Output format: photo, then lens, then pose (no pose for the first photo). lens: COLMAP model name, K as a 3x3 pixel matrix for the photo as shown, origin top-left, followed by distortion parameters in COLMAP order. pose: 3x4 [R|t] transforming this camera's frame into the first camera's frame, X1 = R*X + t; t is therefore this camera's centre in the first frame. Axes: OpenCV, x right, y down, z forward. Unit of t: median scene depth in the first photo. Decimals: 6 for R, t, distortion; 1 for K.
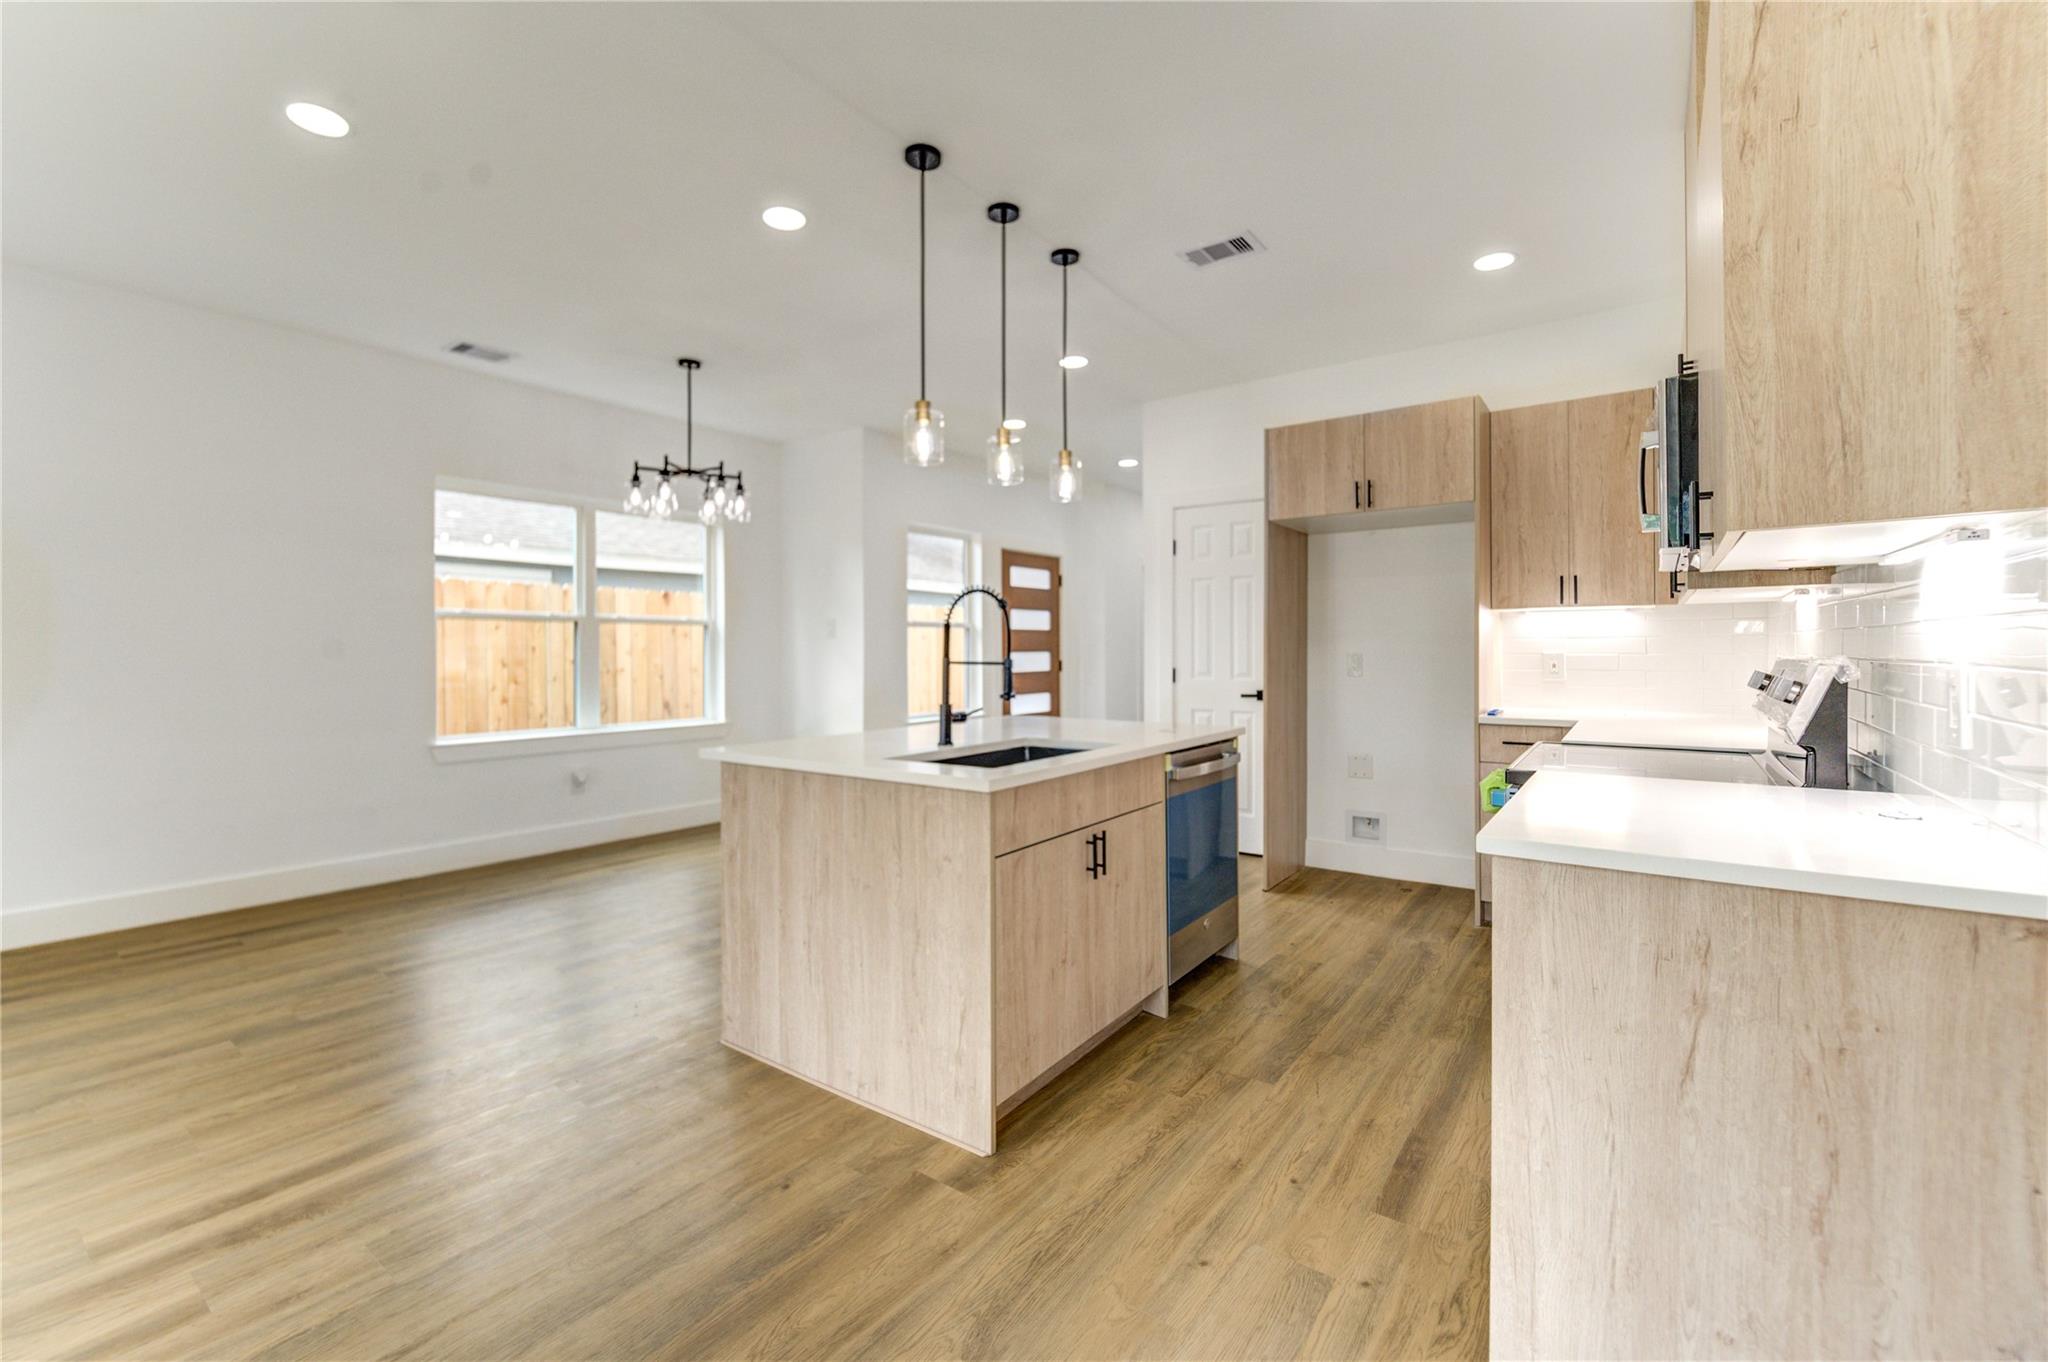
lens RADIAL K [[860.5, 0, 1010.9], [0, 860.5, 648.0], [0, 0, 1]] dist [-0.003751, -0.001015]
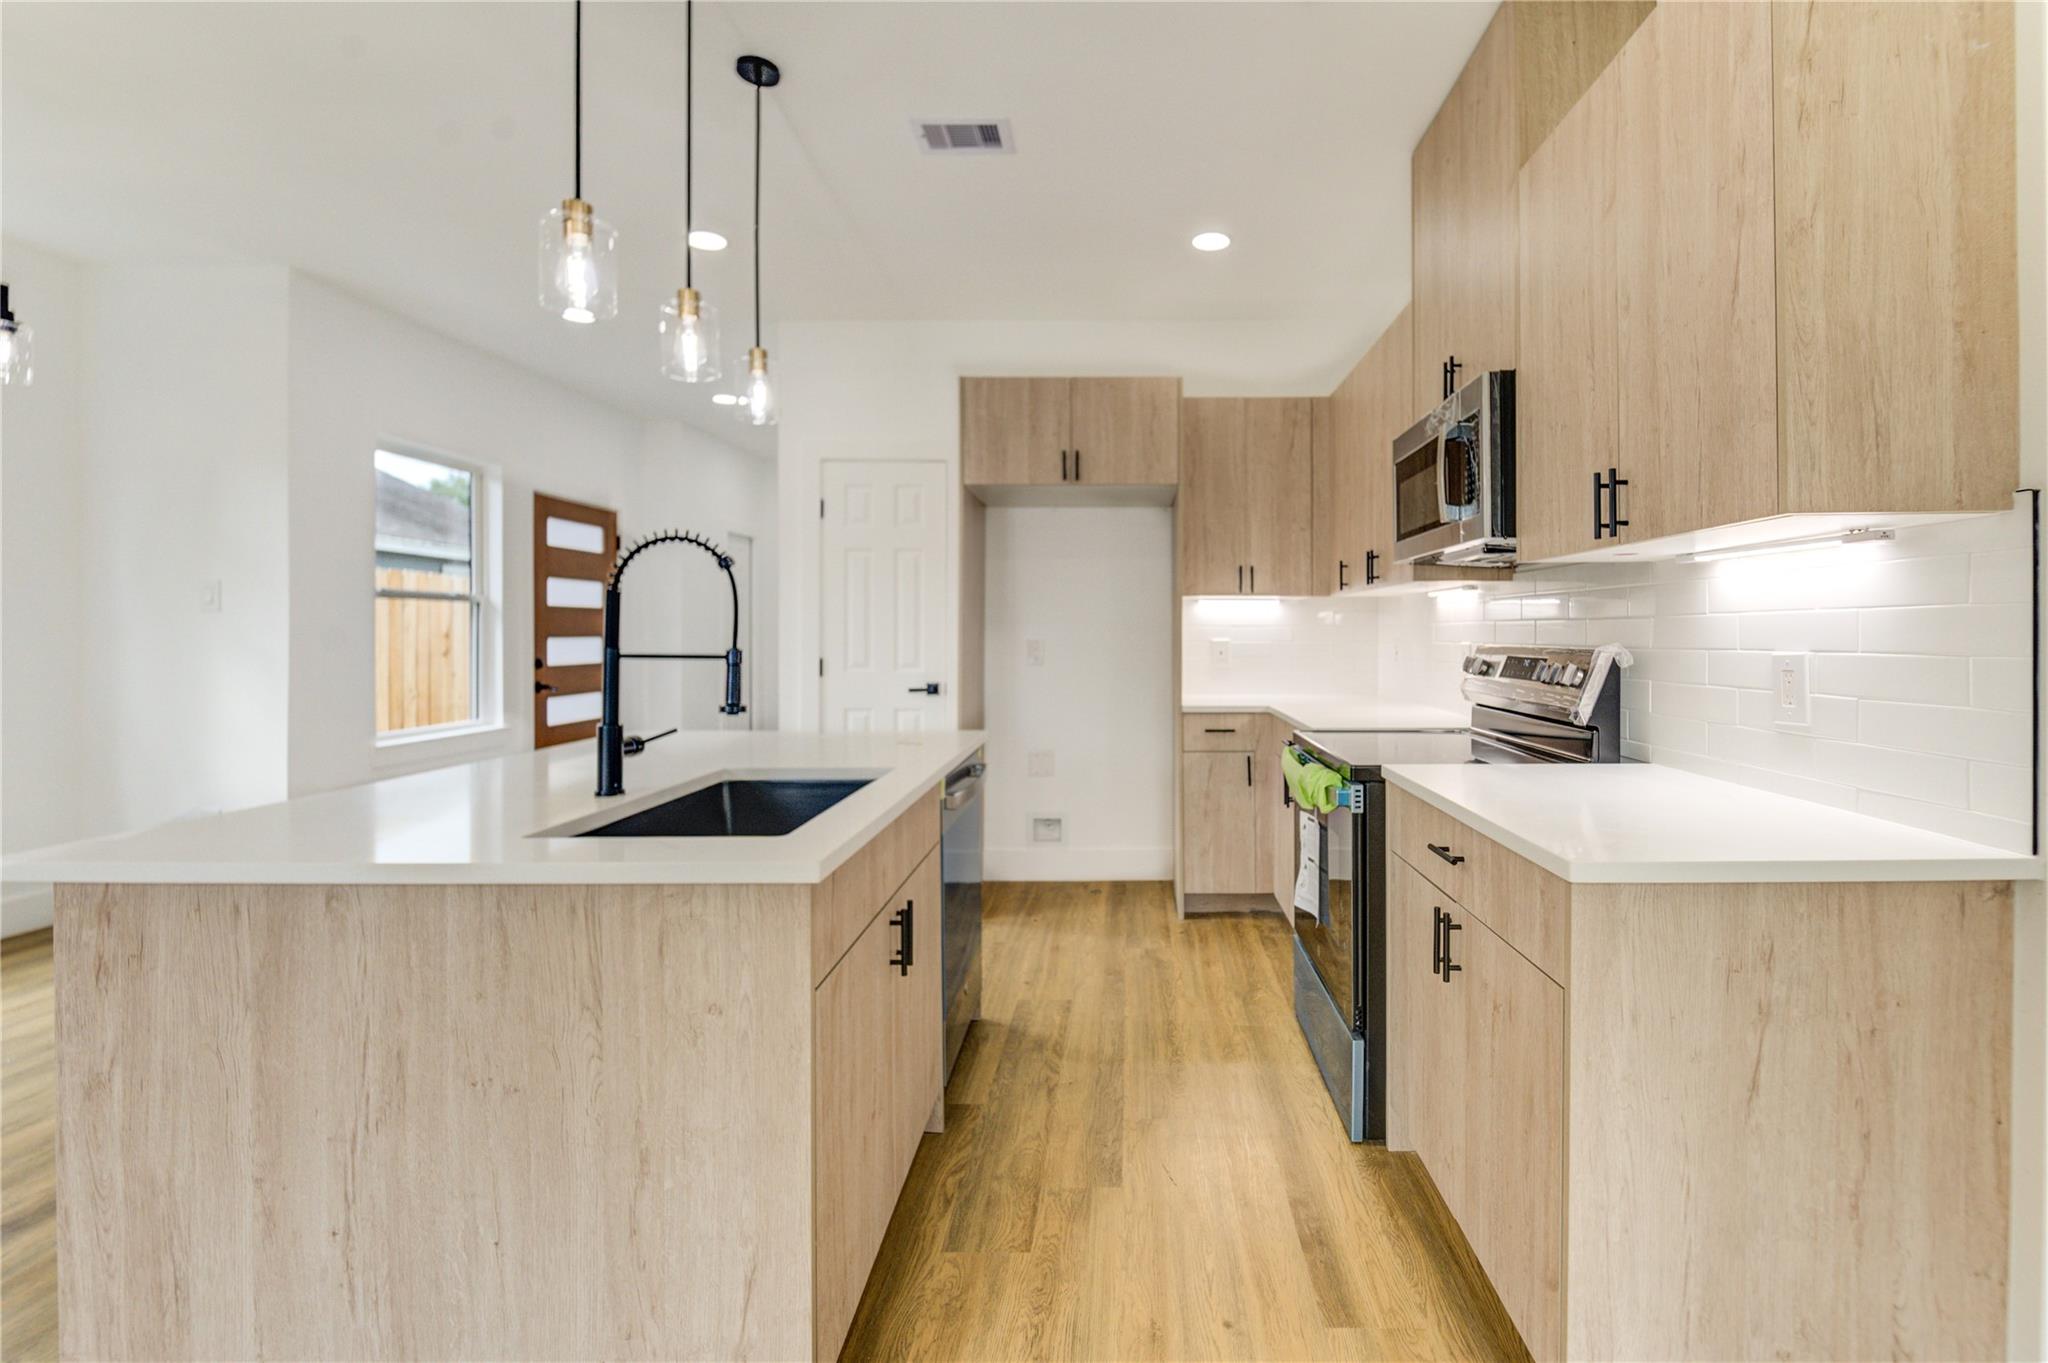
lens RADIAL K [[857.9, 0, 1024.9], [0, 857.9, 636.5], [0, 0, 1]] dist [-0.008609, -0.000177]
pose [[0.802975, 0.004681, 0.595994, -0.235967], [-0.005361, 0.999985, -0.000632, 0.003909], [-0.595989, -0.002687, 0.802988, 0.423600]]
